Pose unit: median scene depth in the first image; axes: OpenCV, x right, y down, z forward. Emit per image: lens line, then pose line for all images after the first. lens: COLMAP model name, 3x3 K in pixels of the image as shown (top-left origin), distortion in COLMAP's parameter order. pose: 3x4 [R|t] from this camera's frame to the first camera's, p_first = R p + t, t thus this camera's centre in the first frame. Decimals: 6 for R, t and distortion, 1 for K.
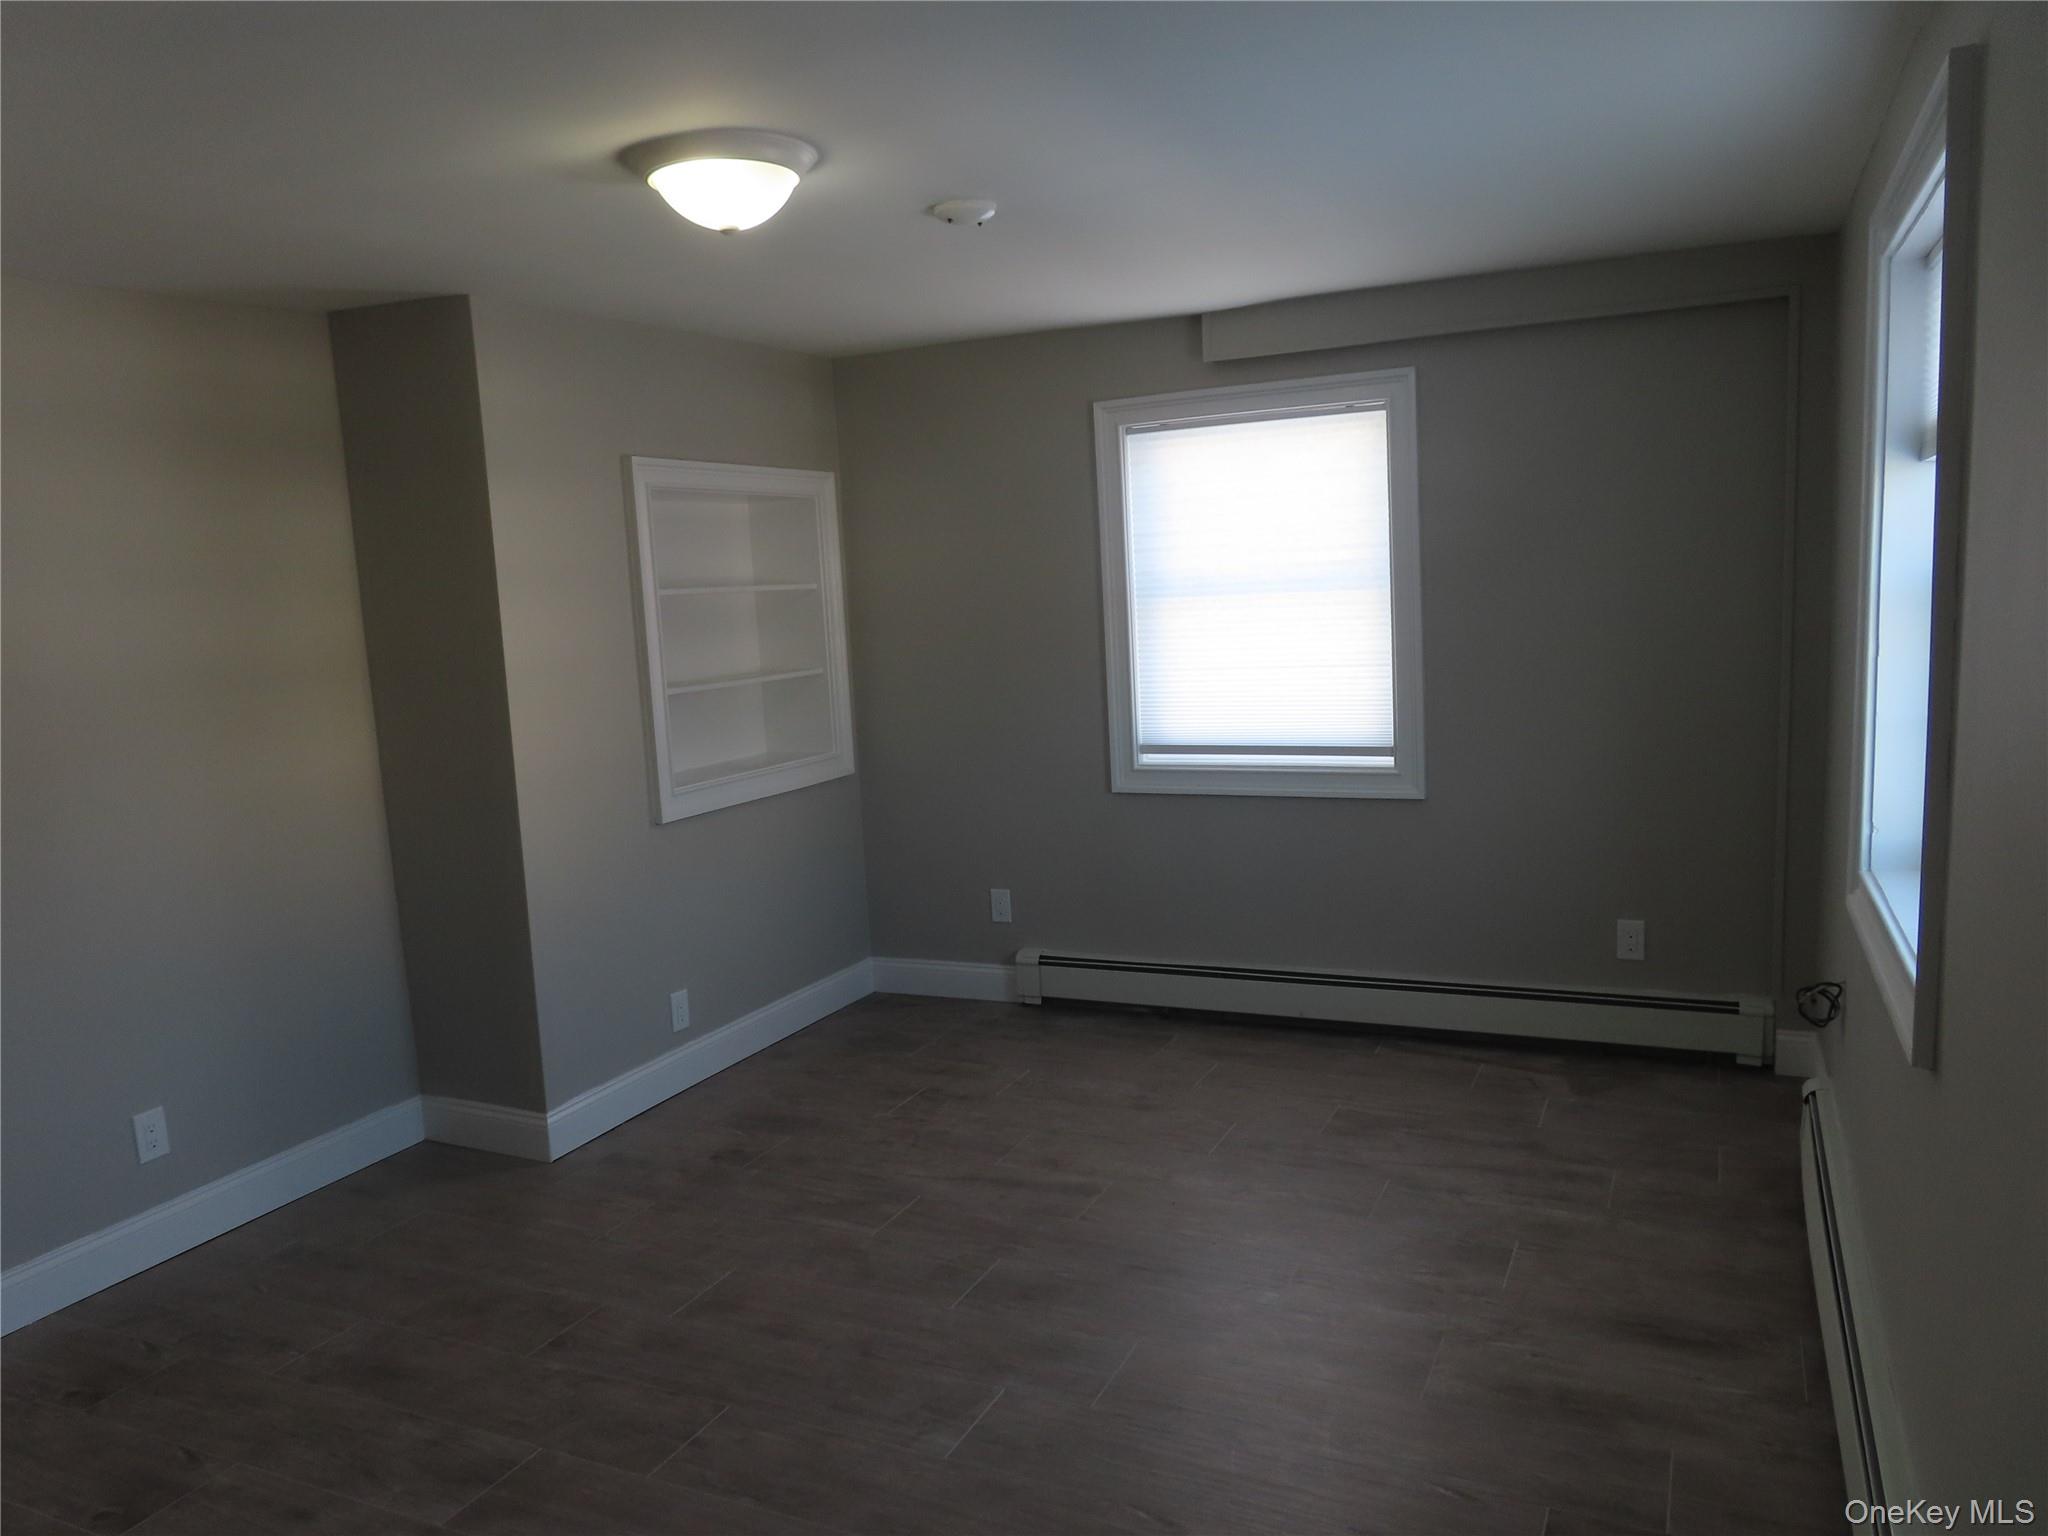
lens RADIAL K [[1461.5, 0, 1020.2], [0, 1461.5, 766.1], [0, 0, 1]] dist [0.007114, -0.003346]
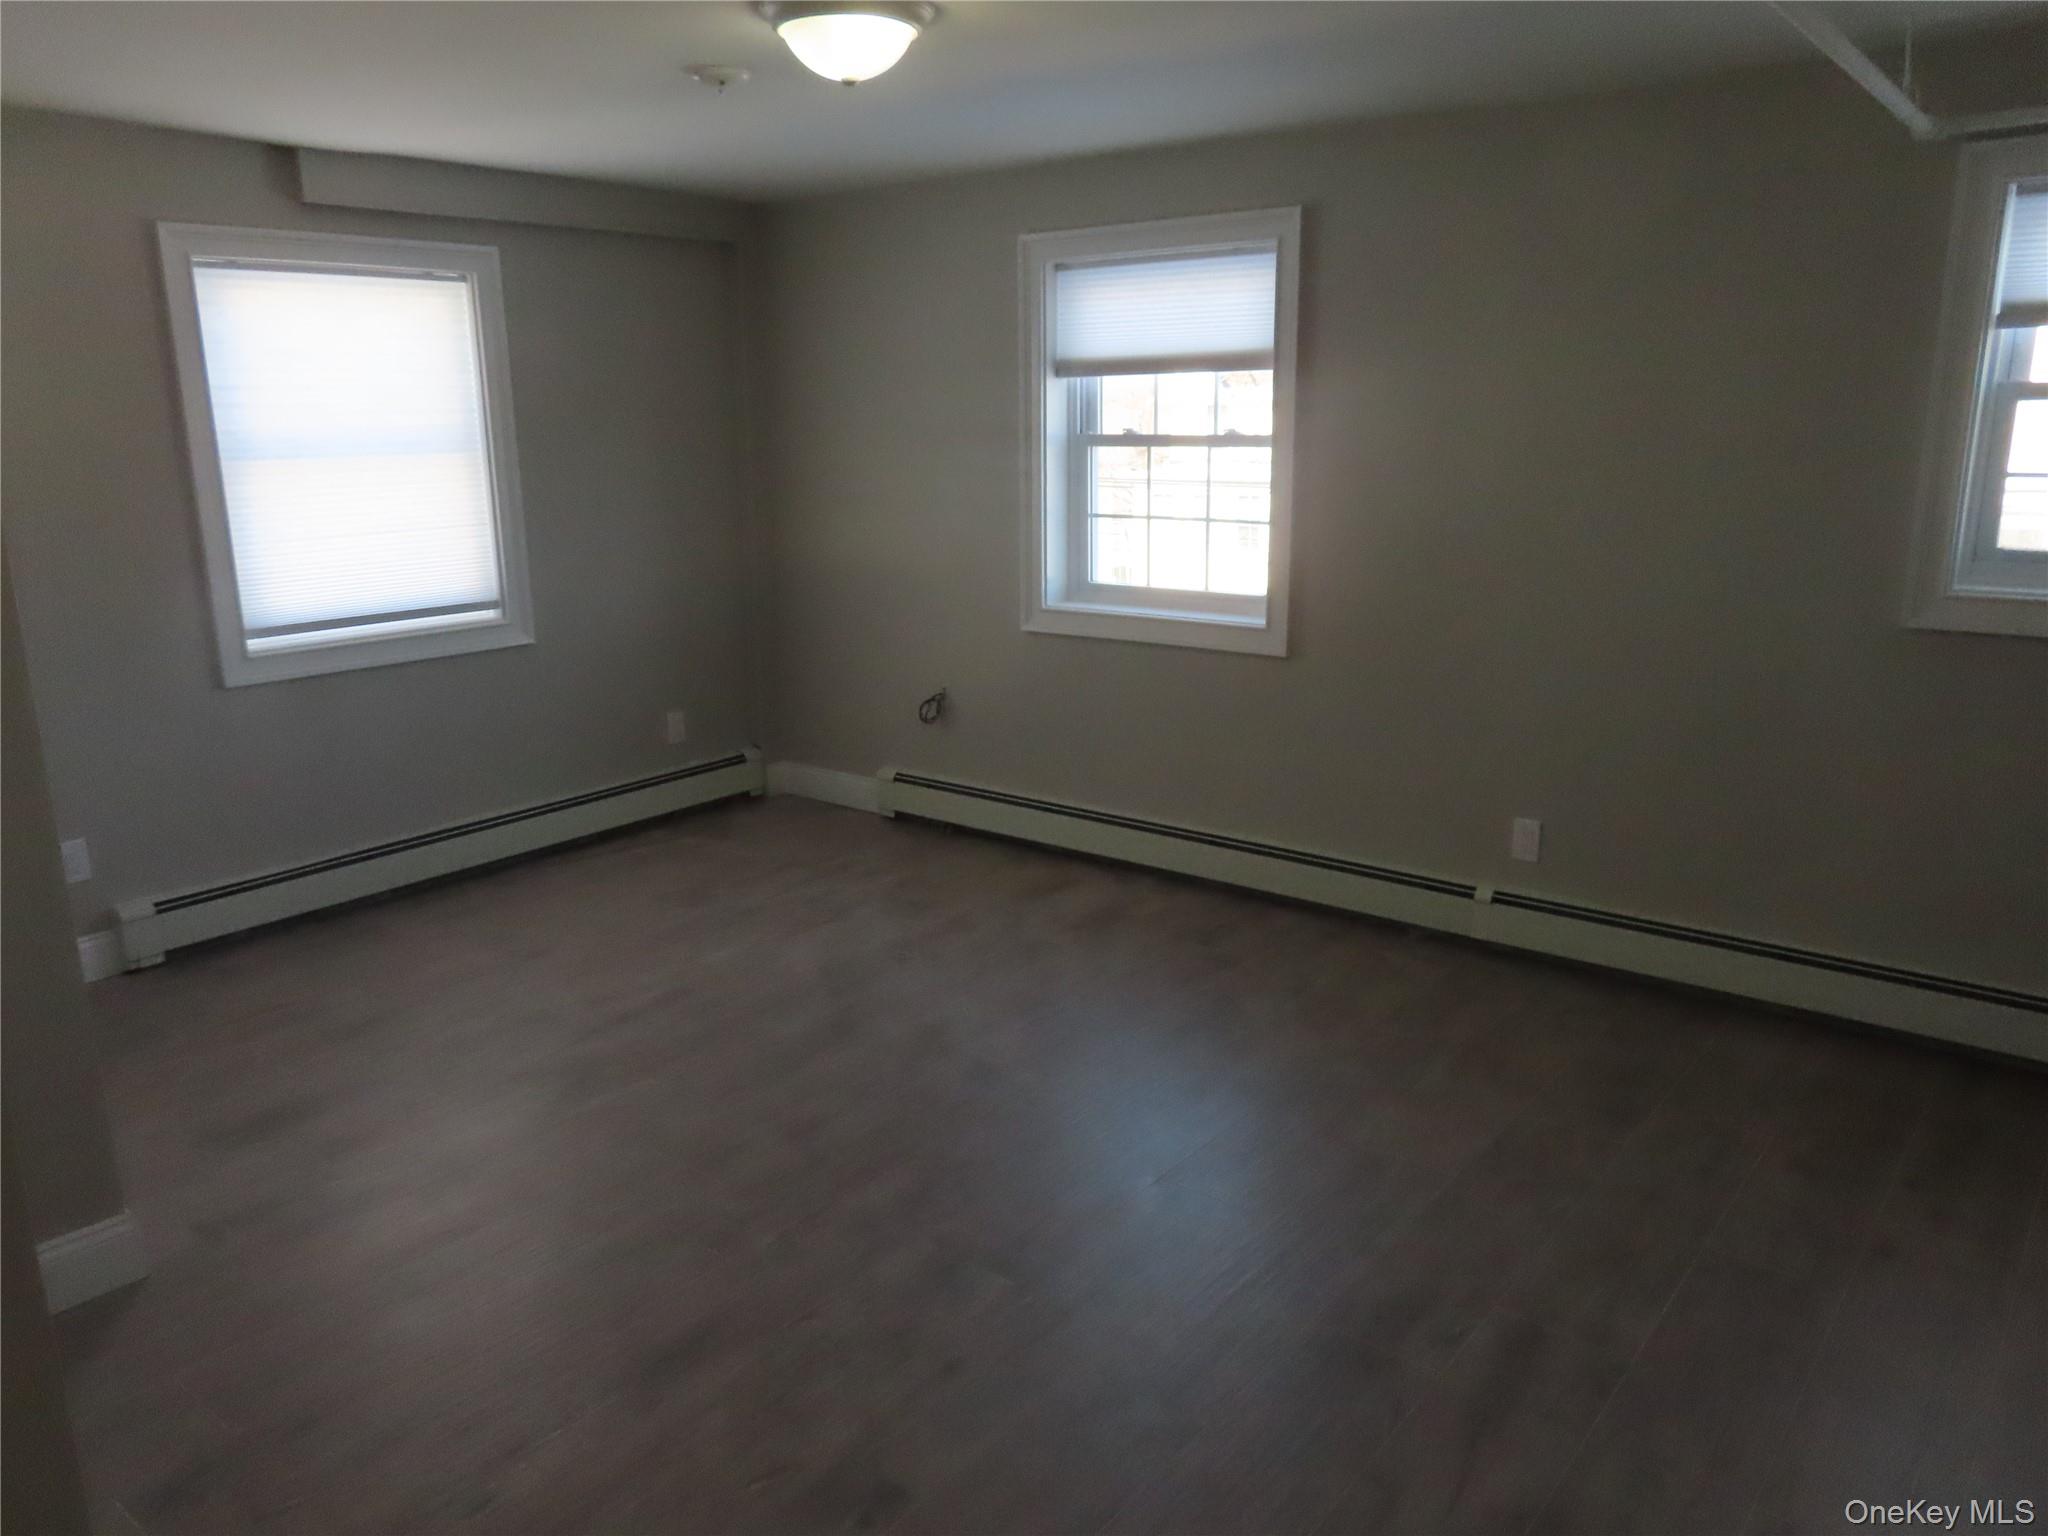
lens RADIAL K [[1461.5, 0, 1015.7], [0, 1461.5, 764.7], [0, 0, 1]] dist [0.007114, -0.003346]
pose [[0.235087, -0.187952, 0.953629, -0.745027], [0.123432, 0.978955, 0.162515, -0.023380], [-0.964105, 0.079504, 0.253339, 0.373117]]
